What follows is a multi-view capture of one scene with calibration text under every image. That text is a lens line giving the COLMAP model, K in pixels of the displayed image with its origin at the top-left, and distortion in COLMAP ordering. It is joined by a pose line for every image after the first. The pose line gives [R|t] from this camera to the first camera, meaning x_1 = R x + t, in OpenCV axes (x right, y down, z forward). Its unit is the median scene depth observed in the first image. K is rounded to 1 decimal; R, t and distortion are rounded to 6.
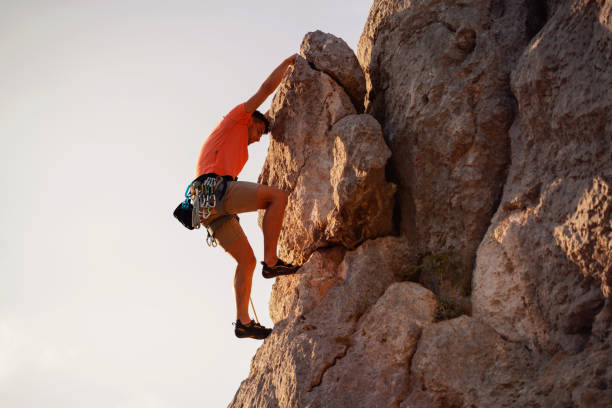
lens RADIAL K [[1441.1, 0, 306.0], [0, 1441.1, 204.0], [0, 0, 1]] dist [-0.029508, -0.177633]
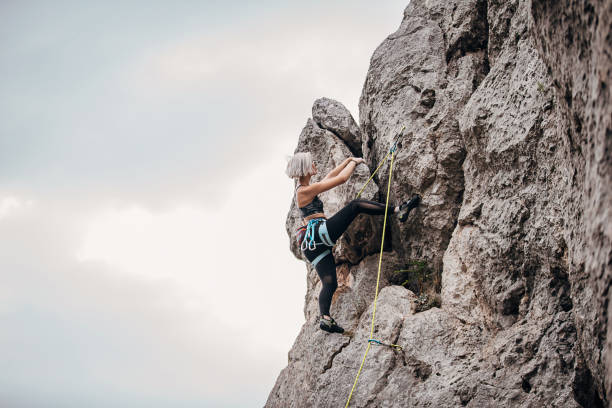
lens RADIAL K [[1261.9, 0, 306.0], [0, 1261.9, 204.0], [0, 0, 1]] dist [-0.340107, 0.099453]
pose [[0.993839, -0.080463, -0.076216, 0.082951], [0.079038, 0.996639, -0.021531, -0.001942], [0.077692, 0.015374, 0.996859, -0.151605]]
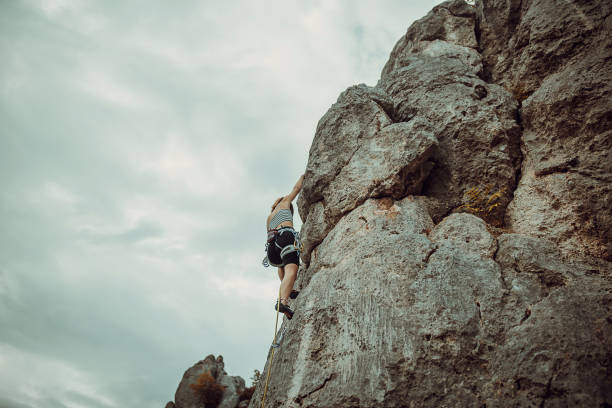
lens RADIAL K [[577.7, 0, 306.0], [0, 577.7, 204.0], [0, 0, 1]] dist [-0.001468, -0.020472]
pose [[0.920905, 0.227181, 0.316739, -0.262670], [-0.153376, 0.958238, -0.241363, 0.208461], [-0.358344, 0.173692, 0.917290, 0.509146]]
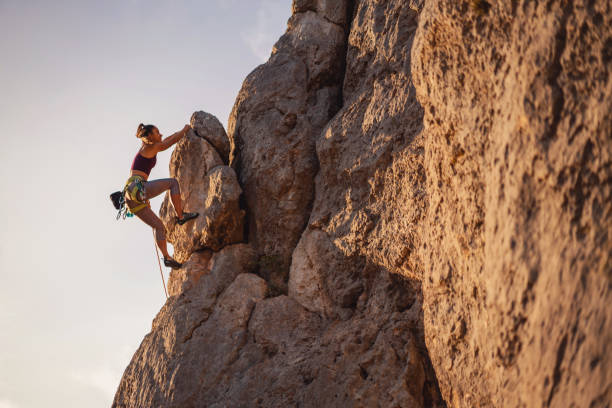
lens RADIAL K [[955.3, 0, 305.4], [0, 955.3, 195.8], [0, 0, 1]] dist [-0.009434, -0.064538]
pose [[0.996674, 0.014835, 0.080126, 0.046065], [-0.013583, 0.999777, -0.016149, -0.014550], [-0.080347, 0.015007, 0.996654, -0.051613]]
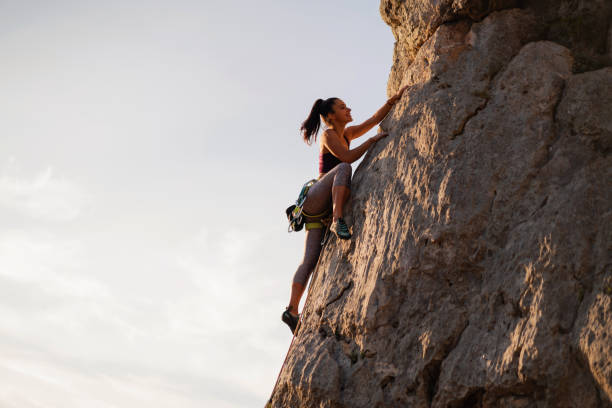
lens RADIAL K [[955.3, 0, 305.4], [0, 955.3, 195.8], [0, 0, 1]] dist [-0.009434, -0.064538]
pose [[0.999329, 0.021145, -0.029921, -0.076776], [-0.018195, 0.995249, 0.095651, 0.100801], [0.031802, -0.095042, 0.994965, 0.295251]]
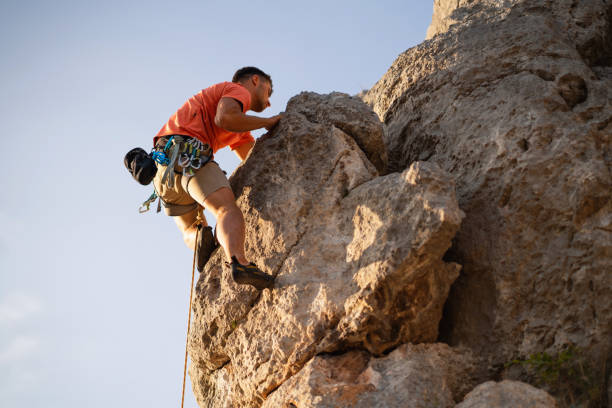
lens RADIAL K [[1441.1, 0, 306.0], [0, 1441.1, 204.0], [0, 0, 1]] dist [-0.029508, -0.177633]
pose [[0.955725, 0.196168, 0.219333, -0.164476], [-0.116827, 0.937064, -0.329032, 0.195548], [-0.270074, 0.288841, 0.918494, 0.418765]]
